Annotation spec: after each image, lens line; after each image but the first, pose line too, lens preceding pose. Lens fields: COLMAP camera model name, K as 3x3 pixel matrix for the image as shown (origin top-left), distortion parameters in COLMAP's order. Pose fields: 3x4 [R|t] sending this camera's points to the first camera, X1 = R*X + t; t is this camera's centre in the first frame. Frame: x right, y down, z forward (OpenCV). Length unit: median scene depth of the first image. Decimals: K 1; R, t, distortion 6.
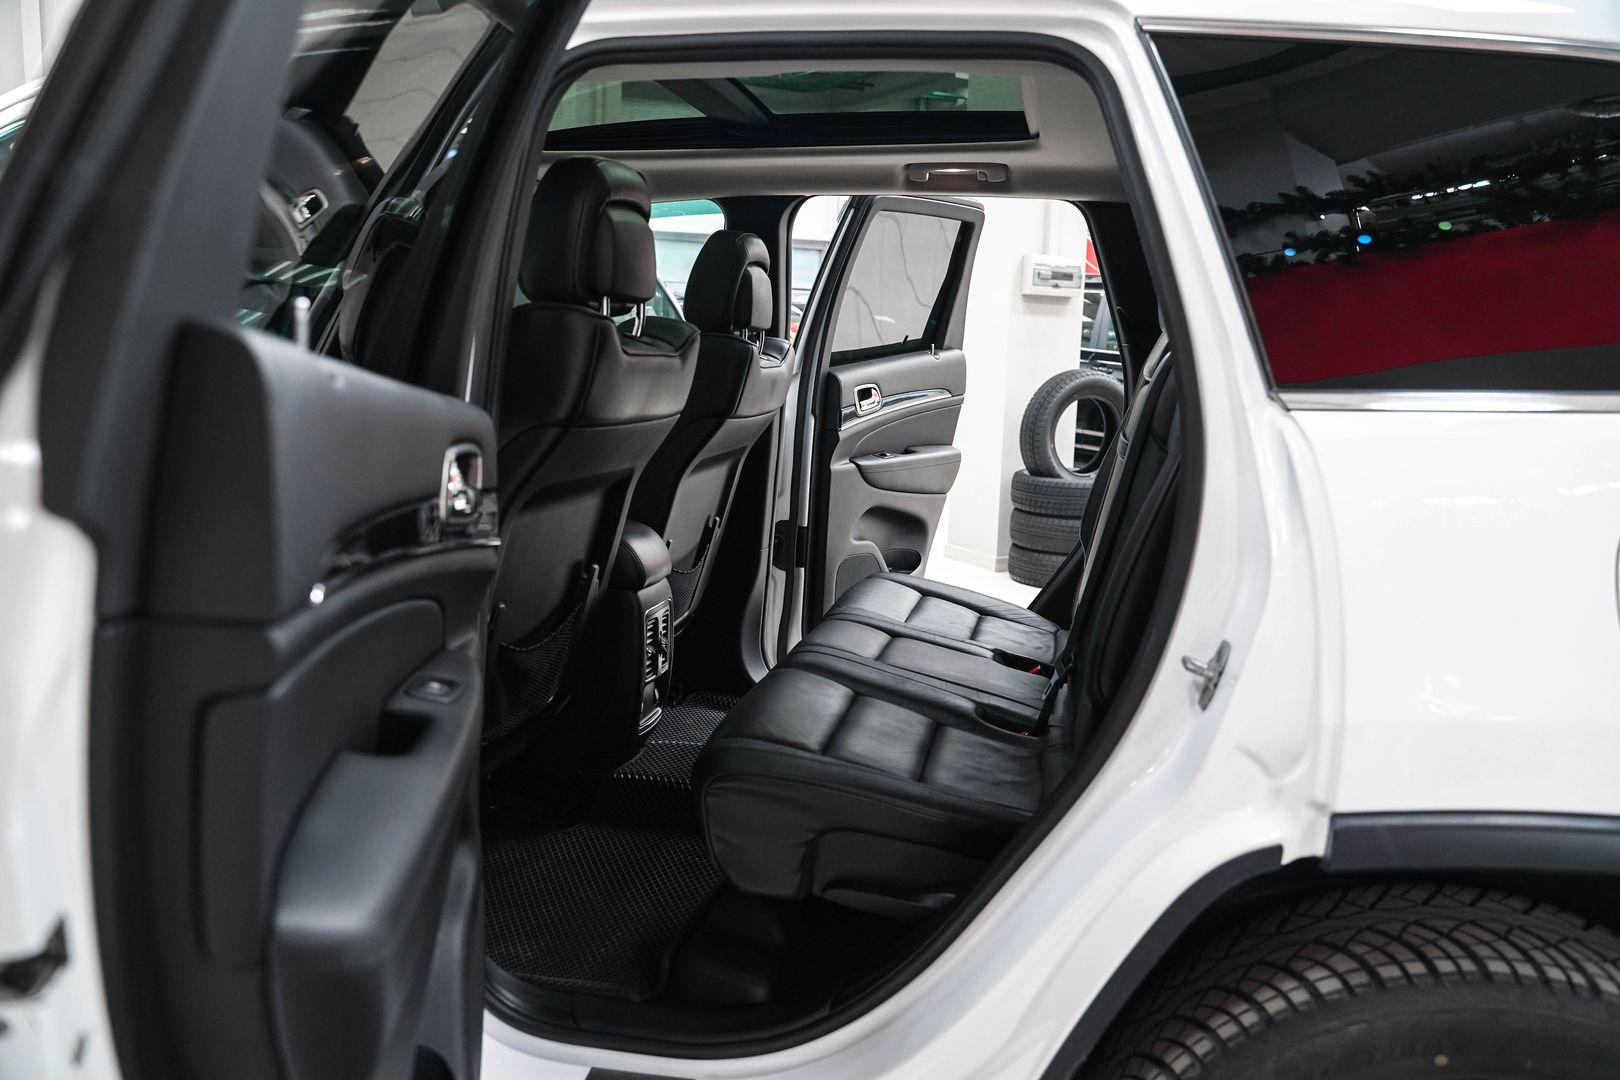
lens RADIAL K [[1308.2, 0, 810.0], [0, 1308.2, 540.0], [0, 0, 1]] dist [-0.114637, 0.095268]
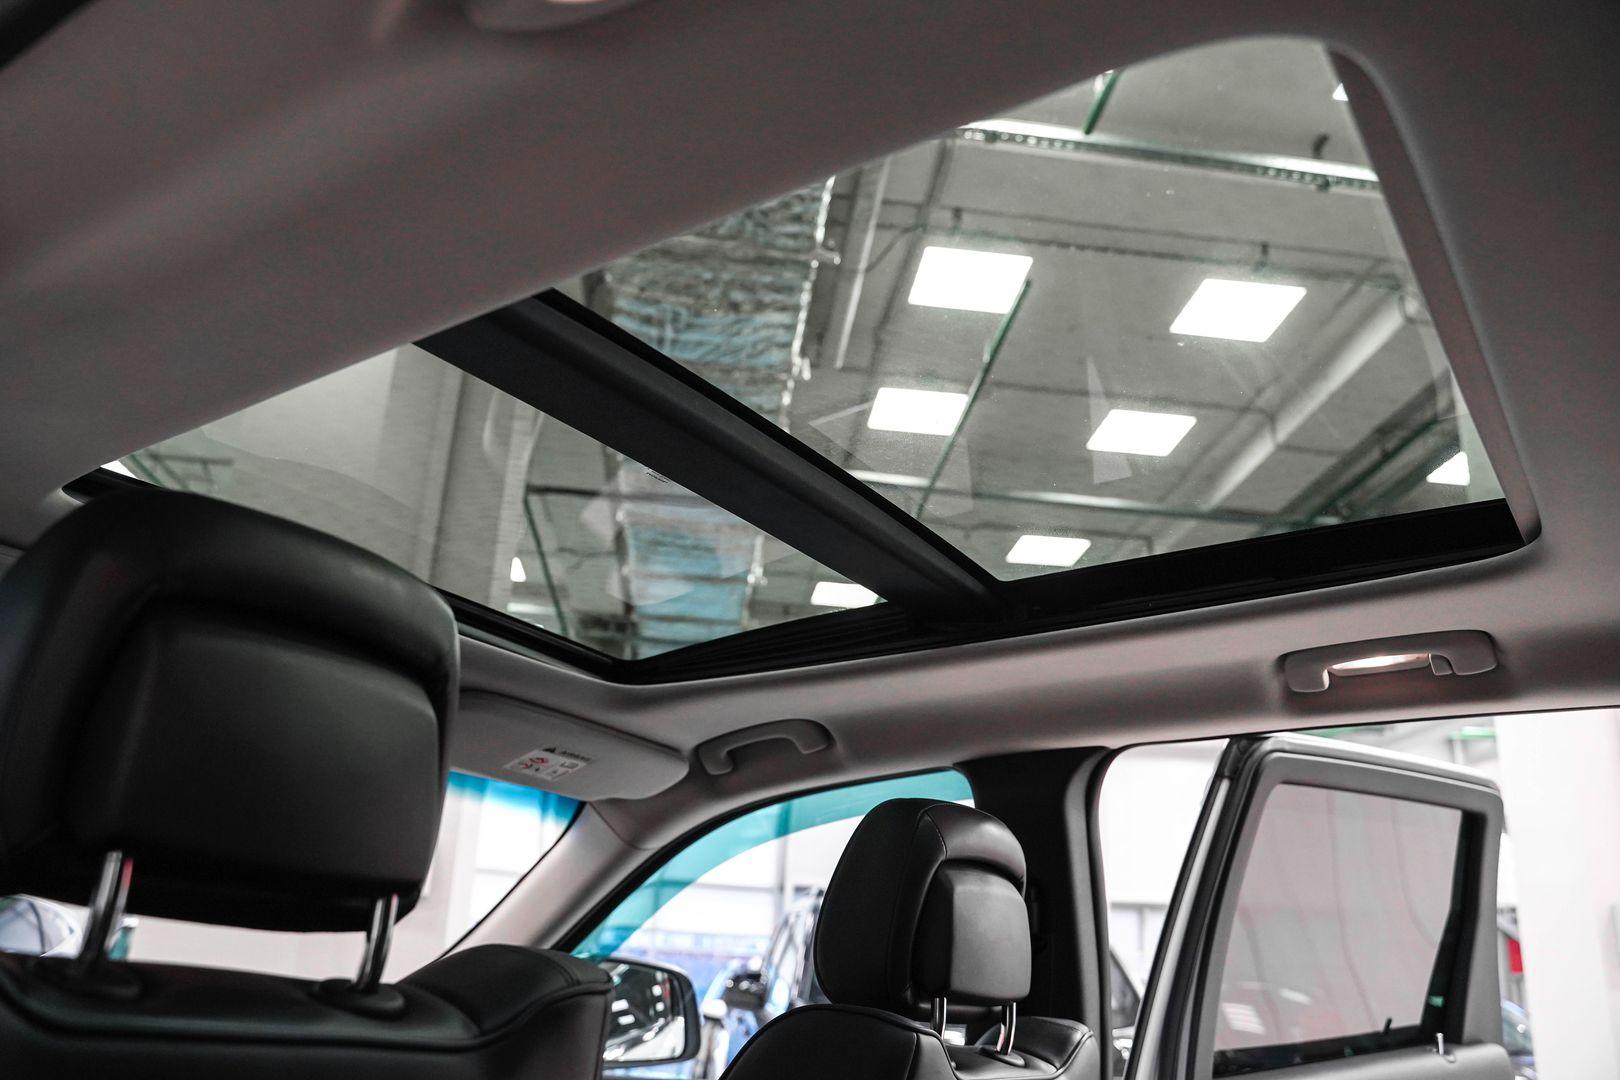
lens RADIAL K [[1308.2, 0, 810.0], [0, 1308.2, 540.0], [0, 0, 1]] dist [-0.114637, 0.095268]
pose [[0.924147, -0.125447, -0.360854, 0.077673], [-0.070465, 0.872375, -0.483732, -0.061643], [0.375483, 0.472467, 0.797363, 0.423851]]
